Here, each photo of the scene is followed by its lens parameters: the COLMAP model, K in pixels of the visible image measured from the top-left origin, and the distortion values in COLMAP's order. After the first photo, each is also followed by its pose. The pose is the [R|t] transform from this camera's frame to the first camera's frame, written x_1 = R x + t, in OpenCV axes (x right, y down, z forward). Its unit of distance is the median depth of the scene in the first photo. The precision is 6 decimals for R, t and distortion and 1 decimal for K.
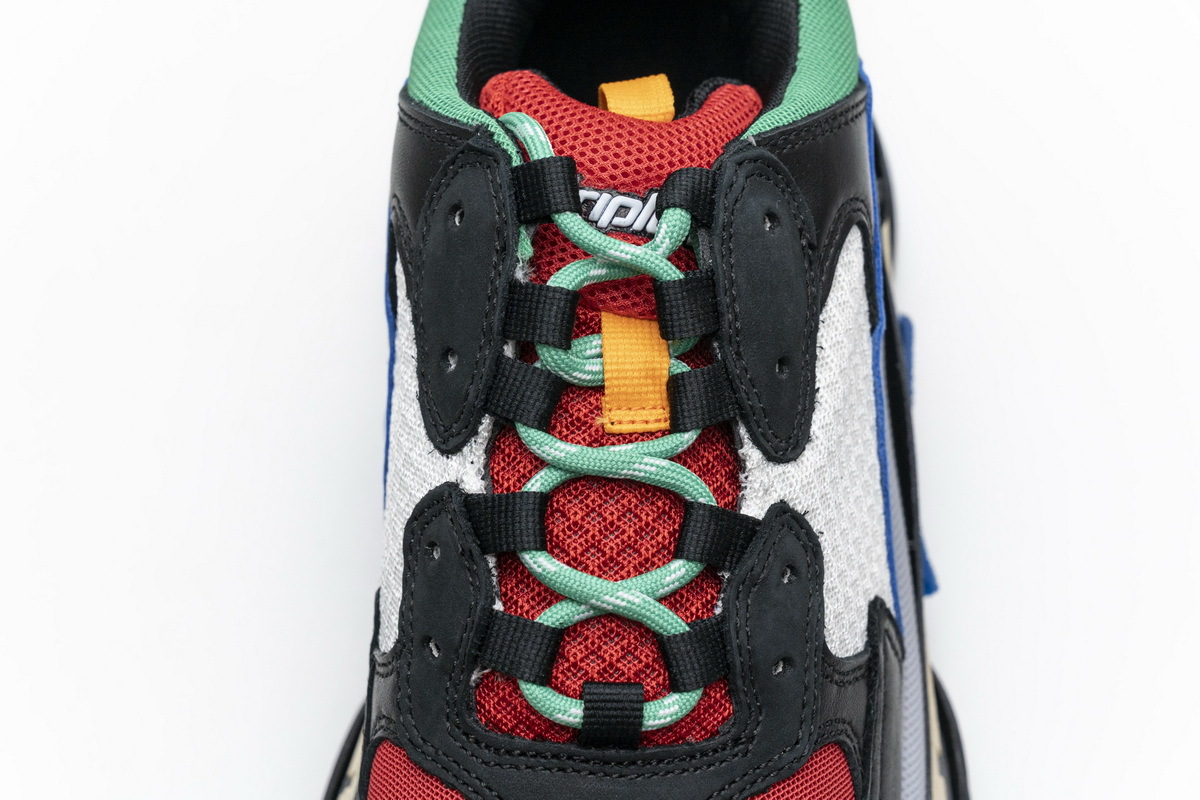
lens RADIAL K [[2437.6, 0, 599.3], [0, 2437.6, 394.2], [0, 0, 1]] dist [0.019622, 0.000000]
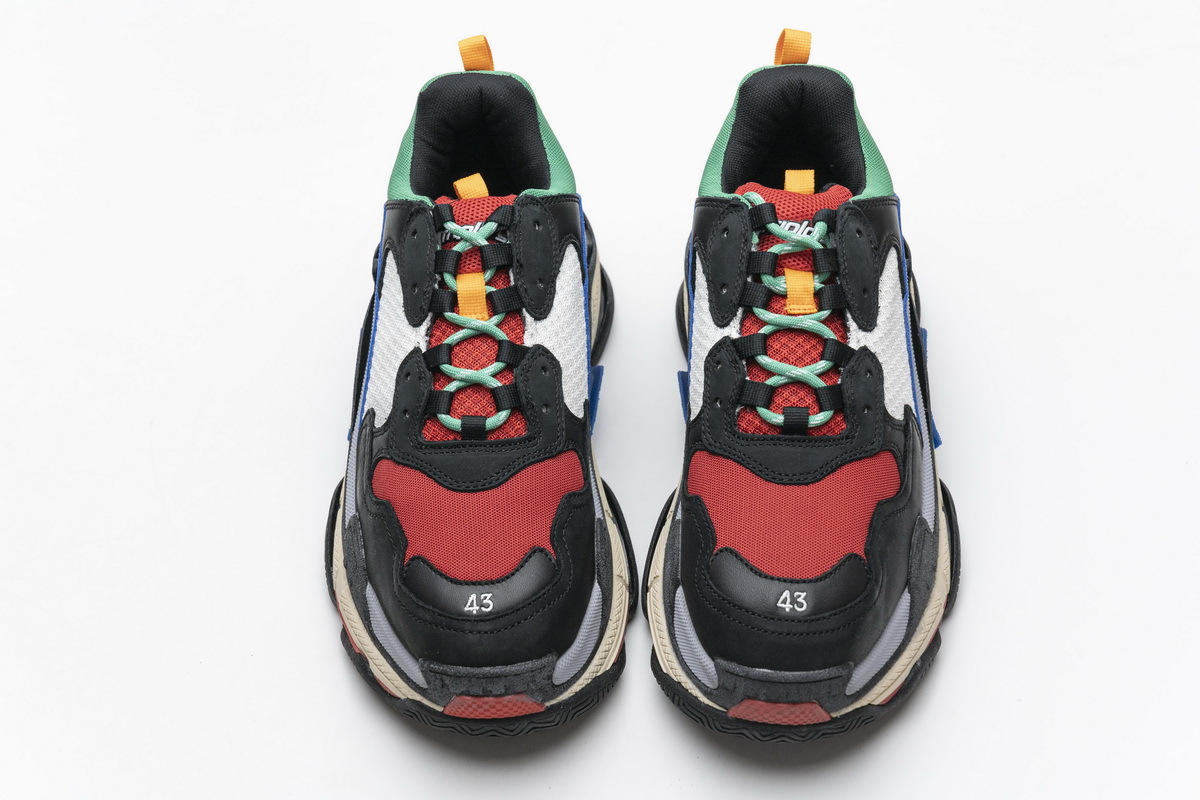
lens RADIAL K [[2437.6, 0, 600.9], [0, 2437.6, 408.1], [0, 0, 1]] dist [0.019622, 0.000000]
pose [[0.999519, -0.005803, -0.030452, -0.110240], [-0.000902, 0.976461, -0.215692, 0.619202], [0.030987, 0.215615, 0.975987, -1.310898]]
